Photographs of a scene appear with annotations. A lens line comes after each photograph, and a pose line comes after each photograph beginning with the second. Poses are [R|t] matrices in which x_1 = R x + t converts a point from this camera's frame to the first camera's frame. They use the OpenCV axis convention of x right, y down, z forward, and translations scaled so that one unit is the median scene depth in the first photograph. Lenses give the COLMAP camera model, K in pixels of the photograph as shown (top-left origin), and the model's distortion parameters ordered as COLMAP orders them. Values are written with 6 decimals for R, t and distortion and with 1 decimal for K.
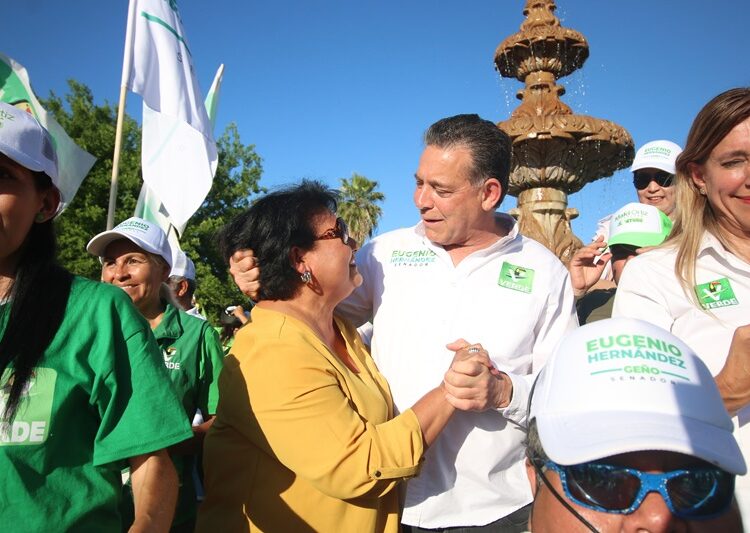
lens RADIAL K [[618.9, 0, 373.9], [0, 618.9, 268.0], [0, 0, 1]] dist [-0.003398, -0.002567]
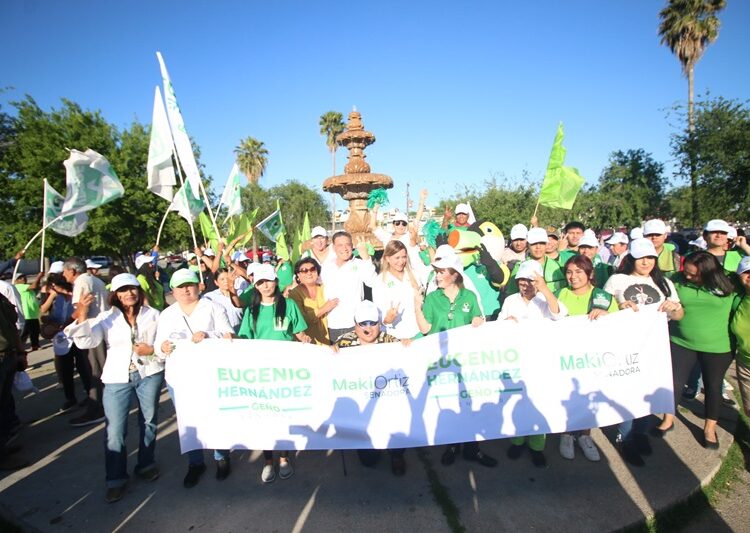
lens RADIAL K [[369.2, 0, 376.8], [0, 369.2, 264.4], [0, 0, 1]] dist [-0.002050, 0.000131]
pose [[0.954730, -0.091627, 0.283010, -0.098324], [0.028781, 0.975369, 0.218693, -0.191765], [-0.296077, -0.200647, 0.933852, -0.443750]]
